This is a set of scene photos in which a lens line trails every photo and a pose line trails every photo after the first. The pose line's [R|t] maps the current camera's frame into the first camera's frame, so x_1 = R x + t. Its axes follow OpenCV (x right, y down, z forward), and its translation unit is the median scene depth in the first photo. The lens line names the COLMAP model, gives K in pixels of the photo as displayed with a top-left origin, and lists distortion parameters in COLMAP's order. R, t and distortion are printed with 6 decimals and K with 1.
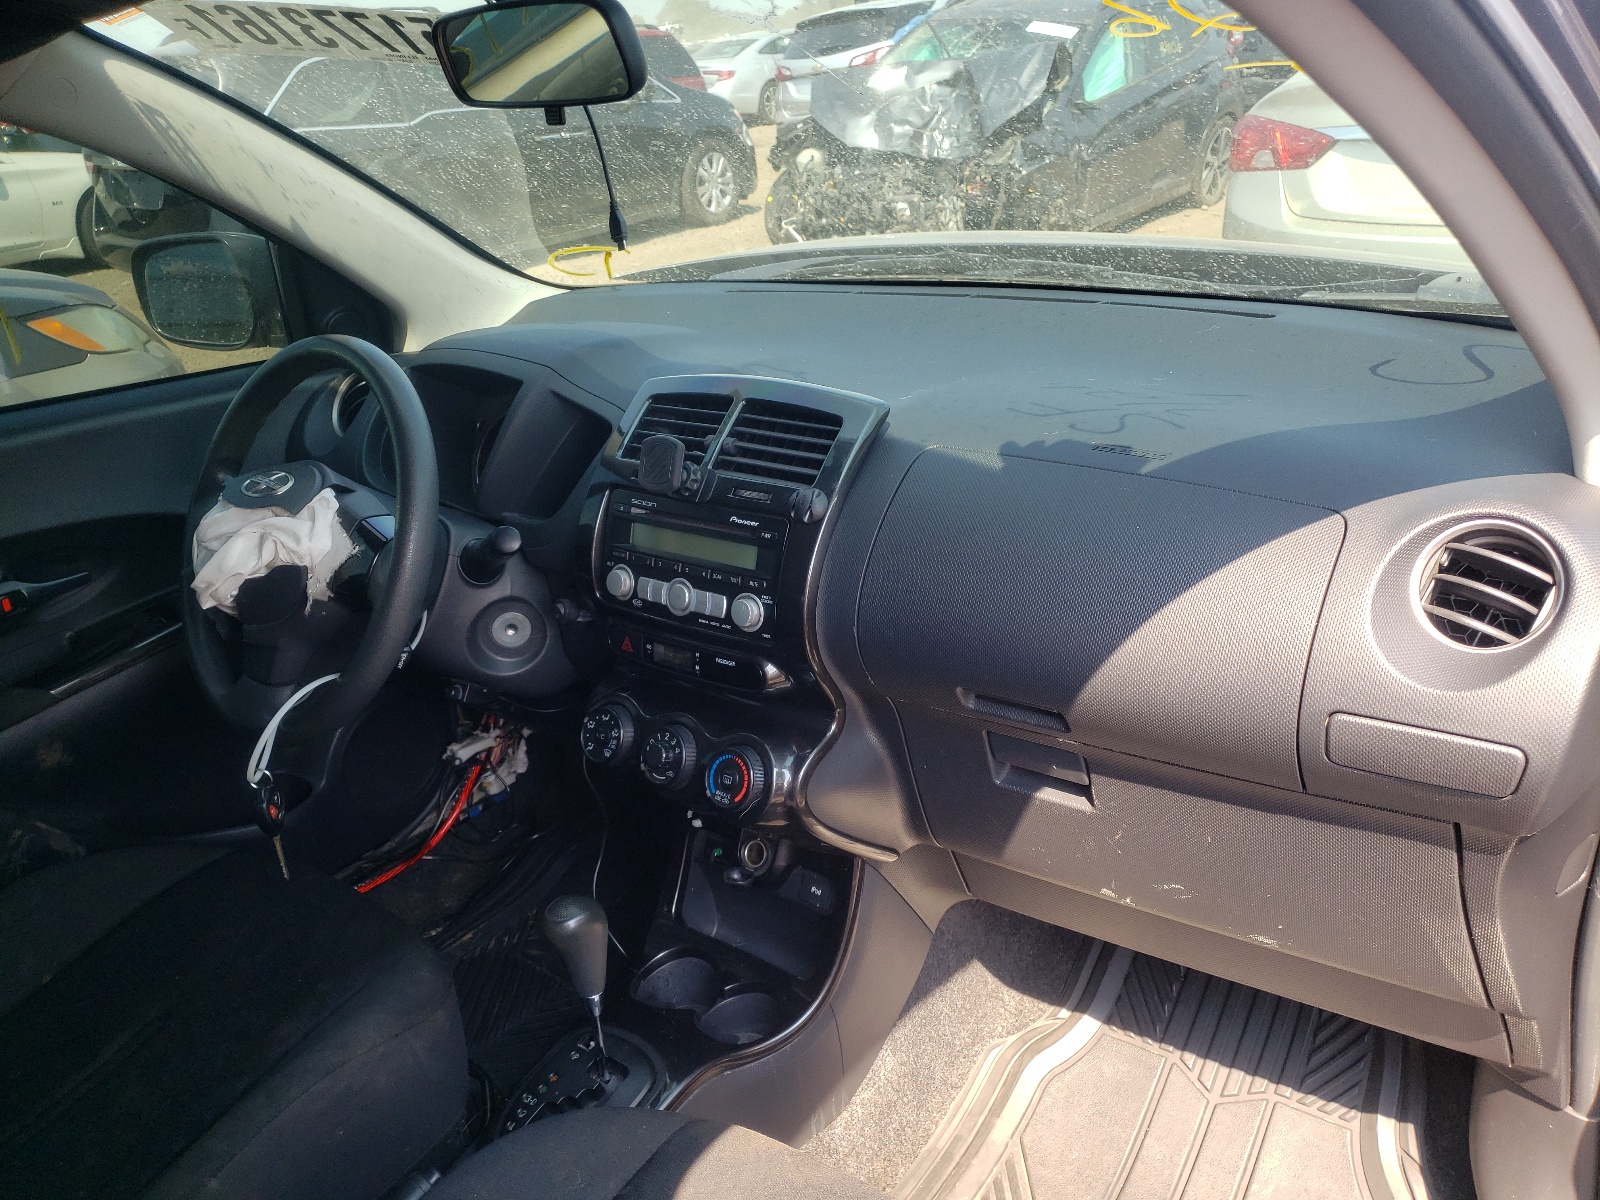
lens RADIAL K [[1225.6, 0, 800.1], [0, 1225.6, 597.8], [0, 0, 1]] dist [0.039099, -0.002509]
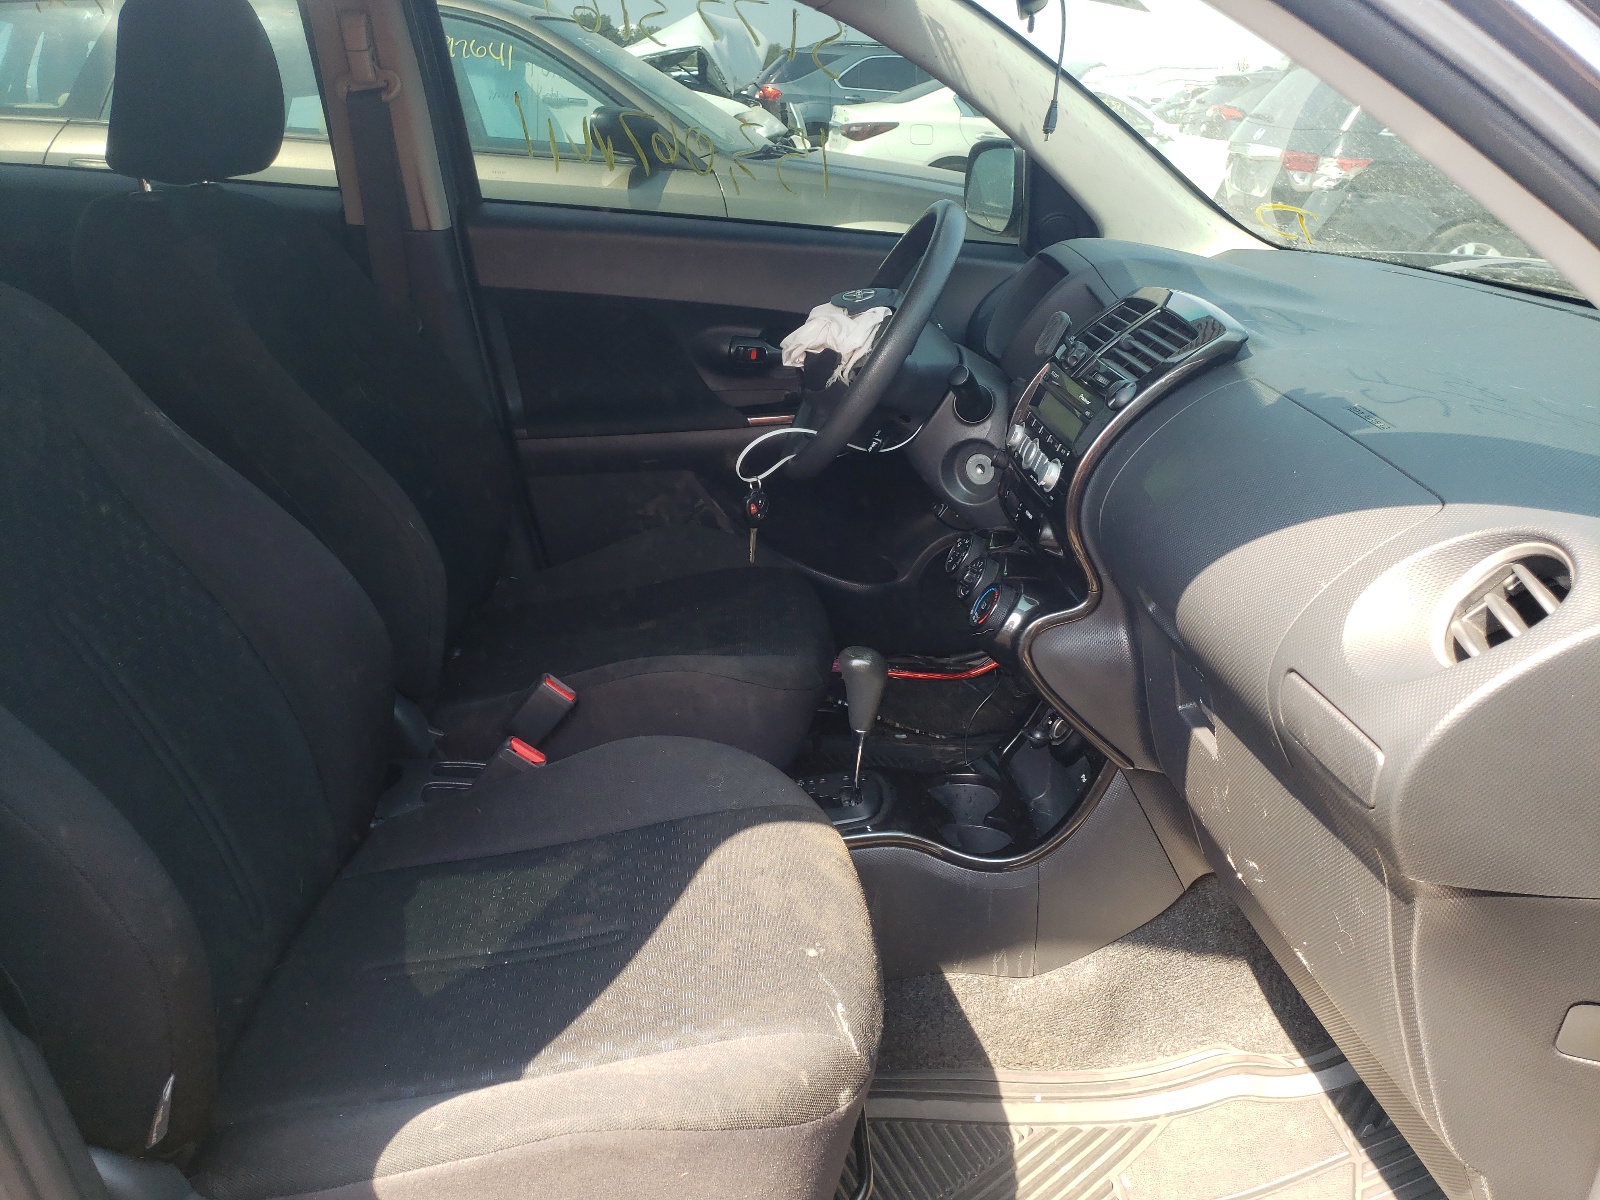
lens RADIAL K [[1202.9, 0, 798.7], [0, 1202.9, 604.4], [0, 0, 1]] dist [-0.010602, -0.005280]
pose [[0.652847, 0.393842, -0.647054, 0.465528], [-0.387399, 0.907641, 0.161586, 0.025147], [0.650932, 0.145178, 0.745125, 0.028818]]
